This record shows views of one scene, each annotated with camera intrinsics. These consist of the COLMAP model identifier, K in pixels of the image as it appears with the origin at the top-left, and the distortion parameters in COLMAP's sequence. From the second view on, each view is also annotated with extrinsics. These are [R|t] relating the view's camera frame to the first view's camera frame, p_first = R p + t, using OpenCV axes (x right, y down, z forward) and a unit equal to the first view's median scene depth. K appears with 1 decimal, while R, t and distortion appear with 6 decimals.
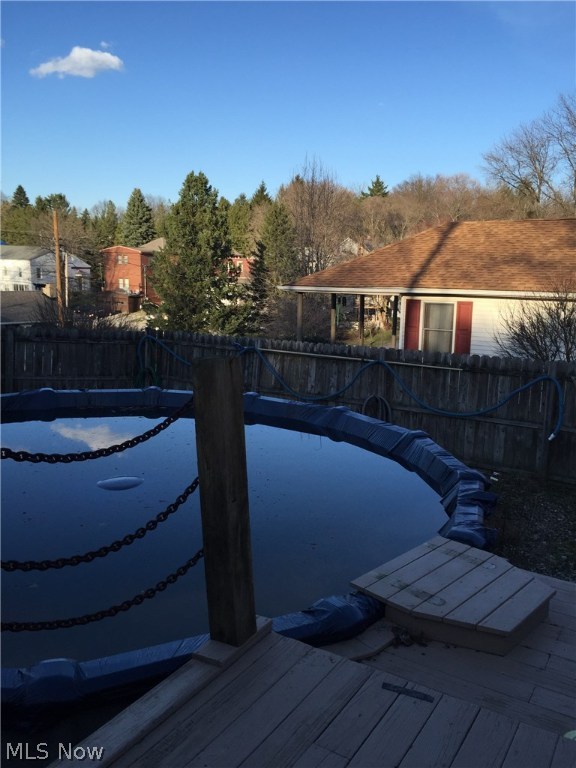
lens RADIAL K [[636.3, 0, 312.3], [0, 636.3, 376.2], [0, 0, 1]] dist [0.047474, -0.000464]
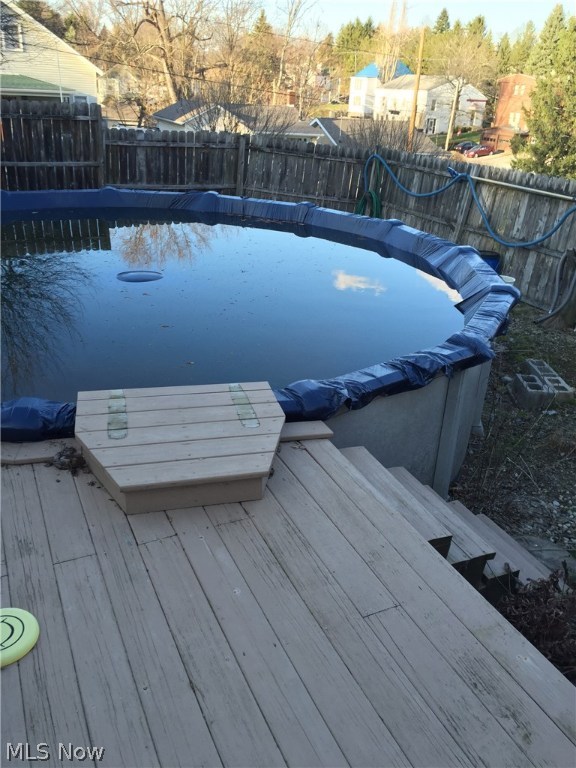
lens RADIAL K [[648.9, 0, 288.0], [0, 648.9, 384.0], [0, 0, 1]] dist [0.063516, -0.100693]
pose [[0.832945, 0.244527, -0.496397, 0.216385], [-0.118309, 0.955018, 0.271926, 0.011780], [0.540561, -0.167772, 0.824407, 0.127595]]
